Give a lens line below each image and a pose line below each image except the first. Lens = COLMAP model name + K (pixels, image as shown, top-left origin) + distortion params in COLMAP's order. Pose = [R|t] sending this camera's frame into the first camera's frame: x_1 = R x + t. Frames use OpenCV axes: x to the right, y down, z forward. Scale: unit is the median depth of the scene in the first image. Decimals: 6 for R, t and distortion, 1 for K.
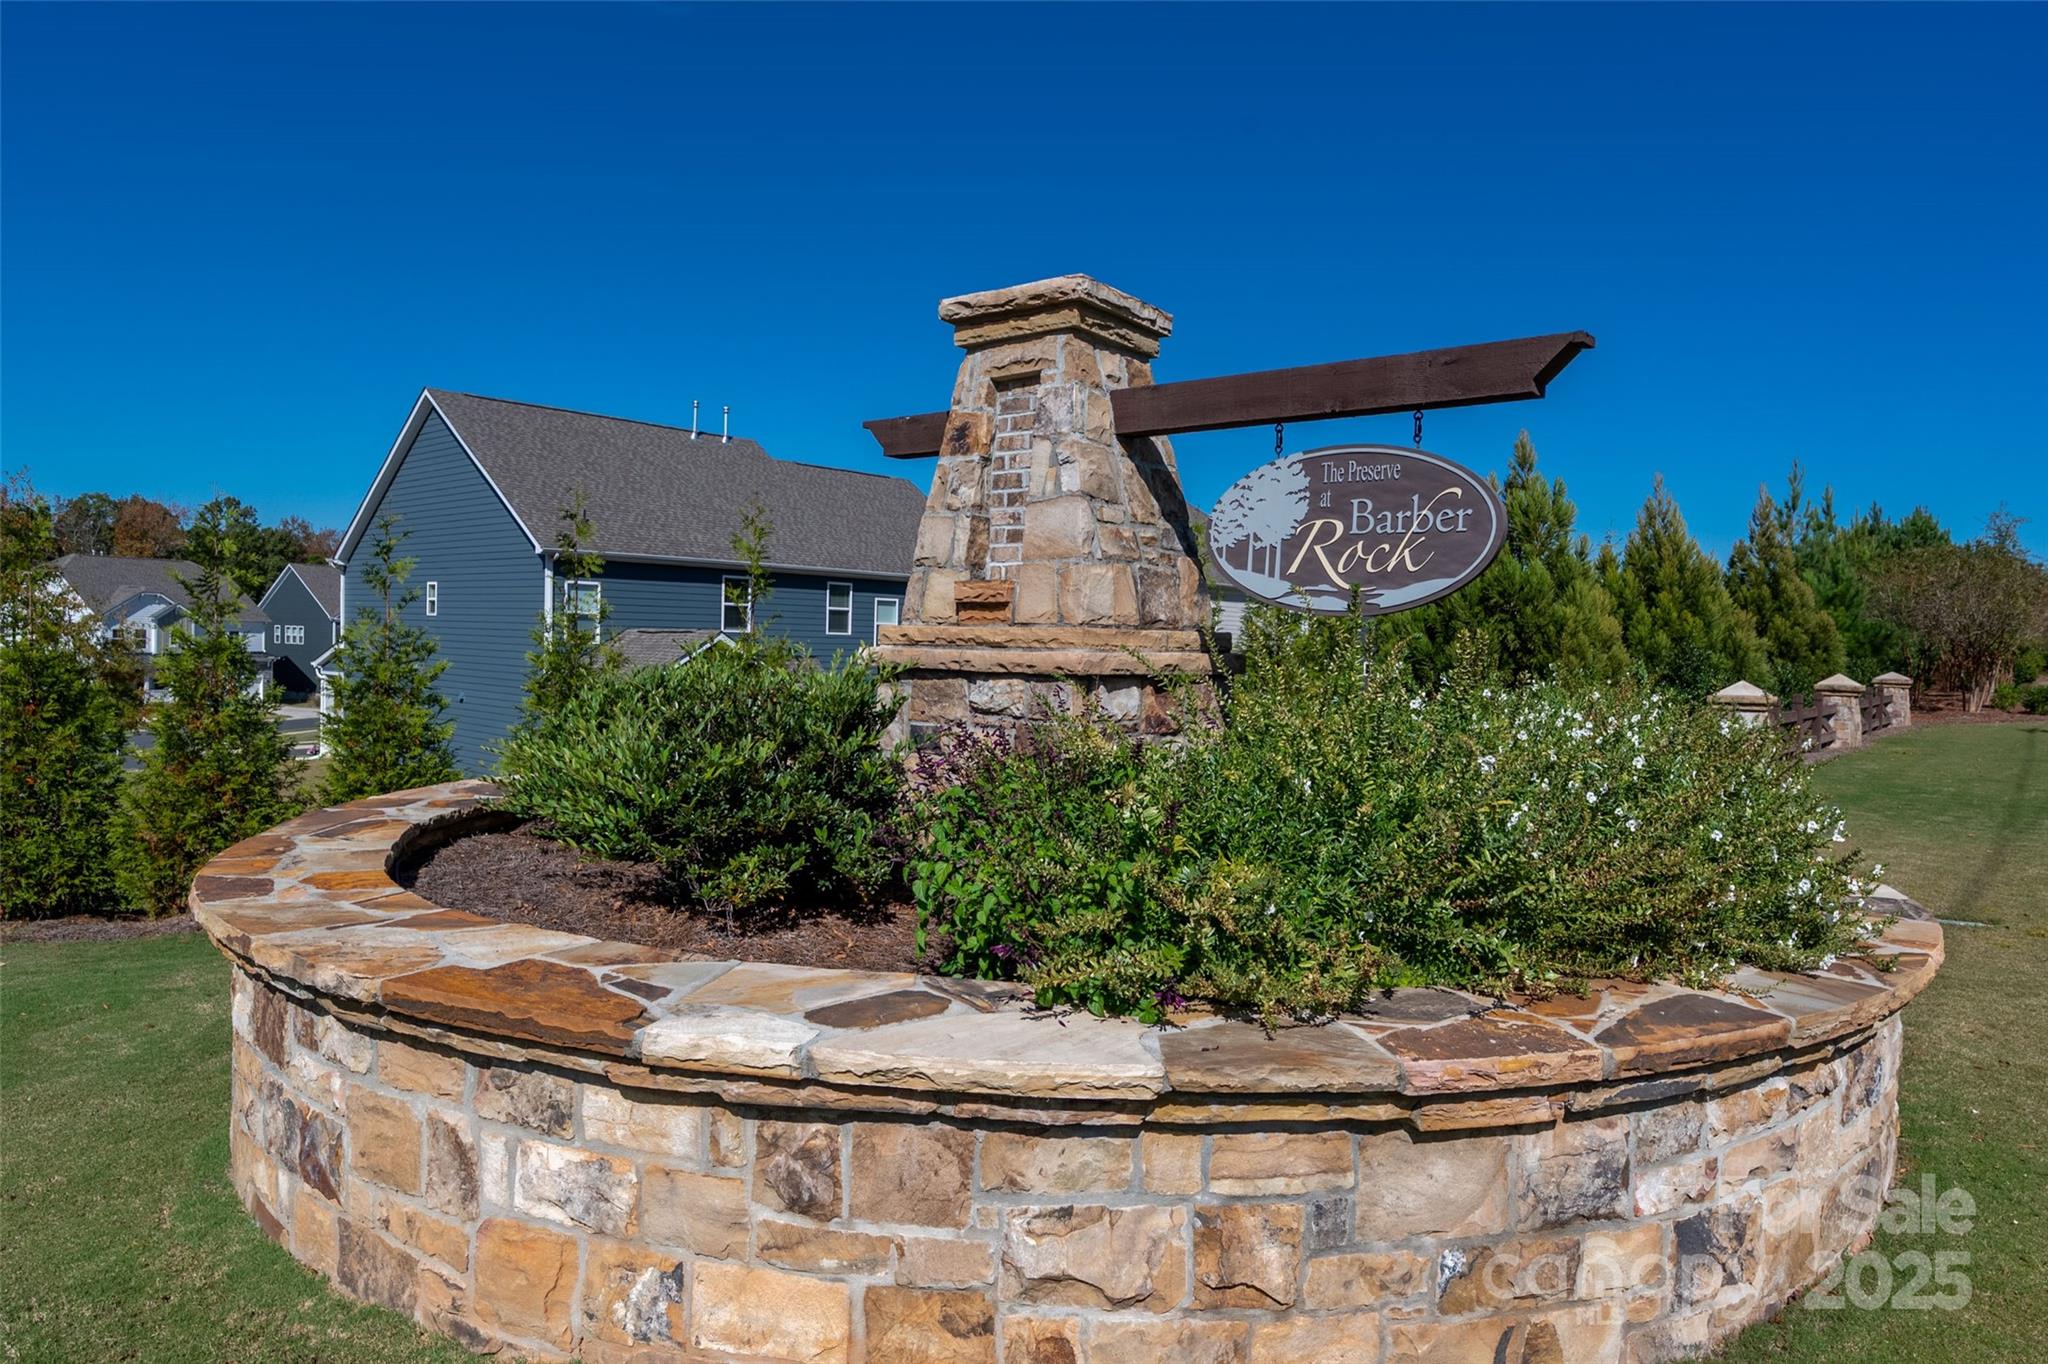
lens RADIAL K [[1239.7, 0, 1023.5], [0, 1239.7, 677.4], [0, 0, 1]] dist [-0.021447, -0.001191]
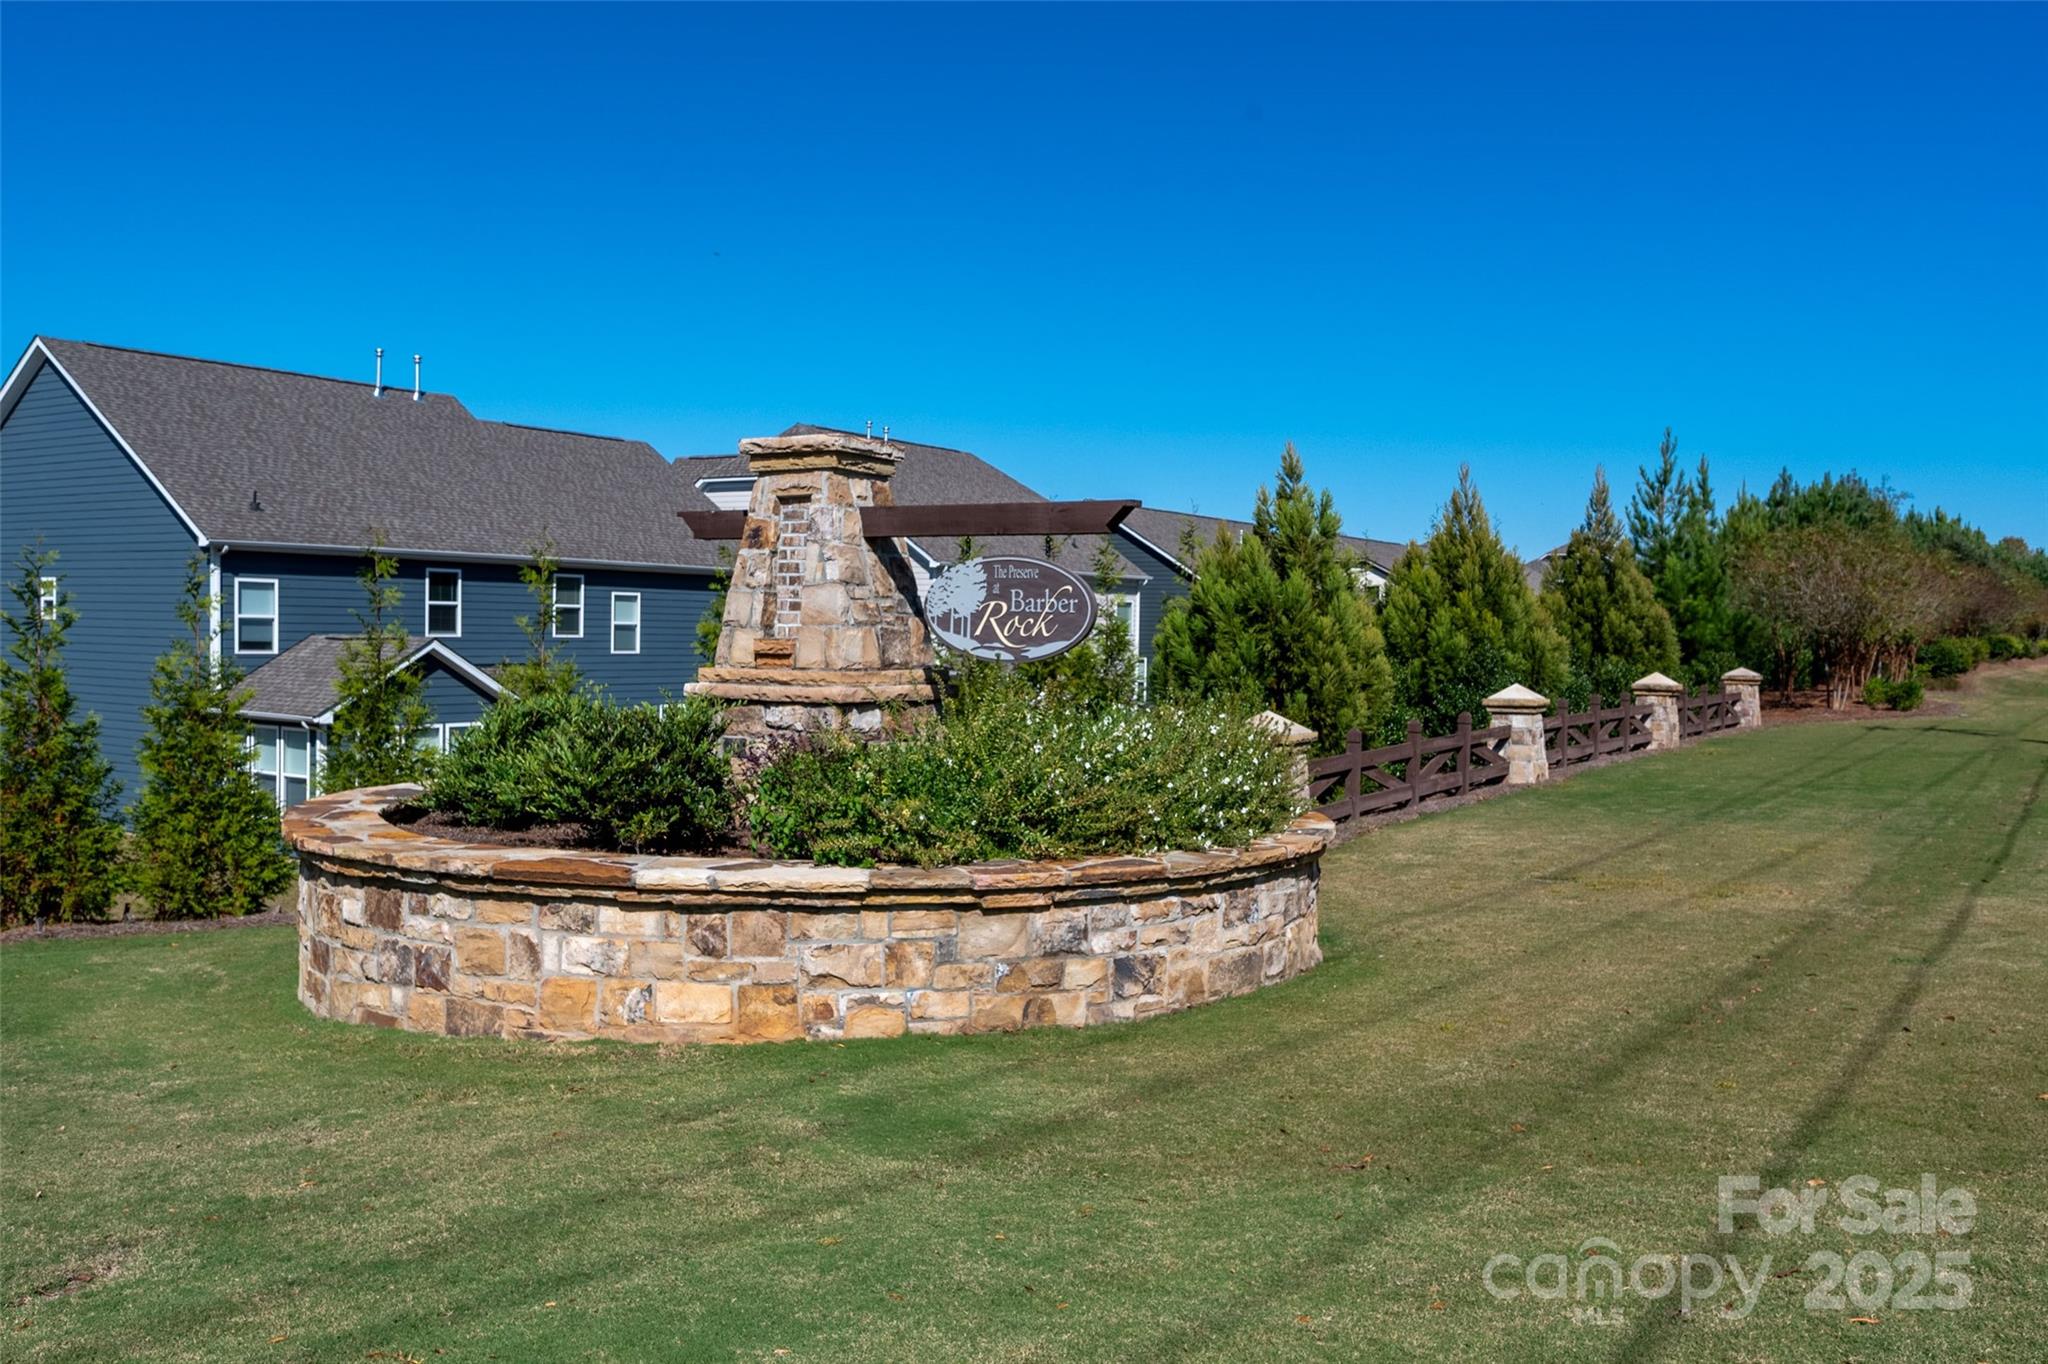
lens RADIAL K [[1563.8, 0, 1034.0], [0, 1563.8, 678.2], [0, 0, 1]] dist [0.004059, -0.009445]
pose [[0.988110, -0.012339, 0.153250, -0.013389], [0.012547, 0.999921, -0.000393, -0.028592], [-0.153233, 0.002311, 0.988187, -0.953700]]
